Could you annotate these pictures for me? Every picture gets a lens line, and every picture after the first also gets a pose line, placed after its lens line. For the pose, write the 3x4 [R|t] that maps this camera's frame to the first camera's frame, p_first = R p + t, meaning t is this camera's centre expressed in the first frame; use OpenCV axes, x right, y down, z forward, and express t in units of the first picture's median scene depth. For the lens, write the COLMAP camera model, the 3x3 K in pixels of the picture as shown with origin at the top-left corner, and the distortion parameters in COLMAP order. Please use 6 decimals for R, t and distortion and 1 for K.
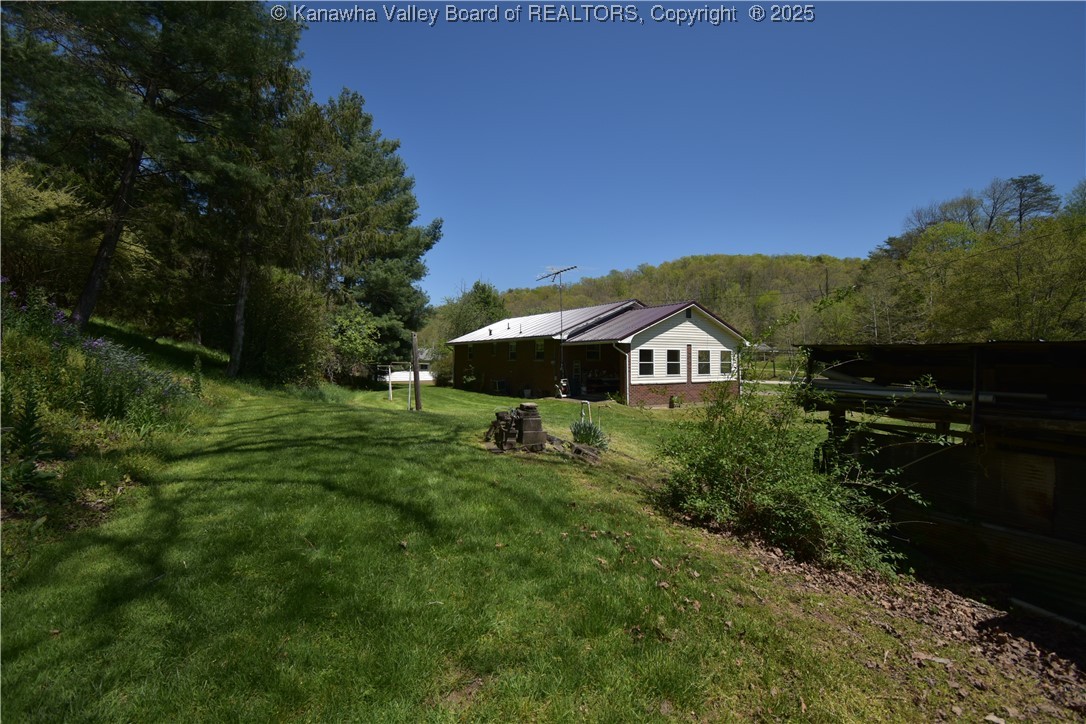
lens RADIAL K [[481.4, 0, 542.8], [0, 481.4, 363.7], [0, 0, 1]] dist [-0.000913, -0.000223]
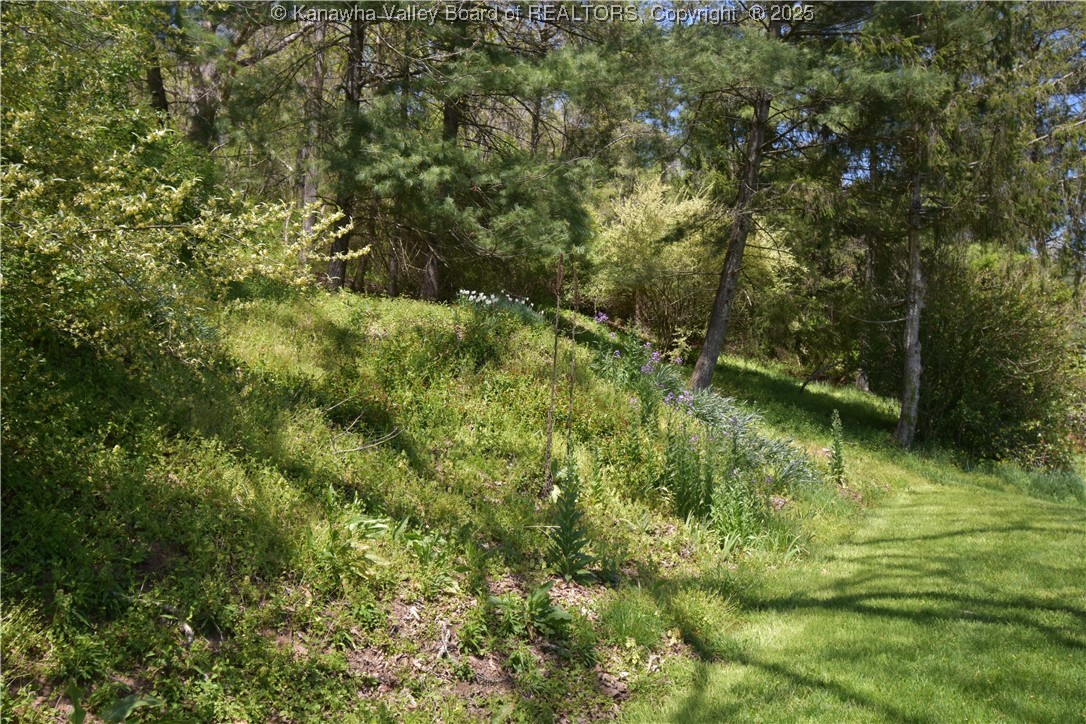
lens RADIAL K [[845.6, 0, 542.7], [0, 845.6, 367.6], [0, 0, 1]] dist [0.007207, -0.014246]
pose [[0.535589, -0.065833, -0.841909, -0.035956], [0.015854, 0.997565, -0.067918, -0.004981], [0.844330, 0.023029, 0.535328, 0.133864]]
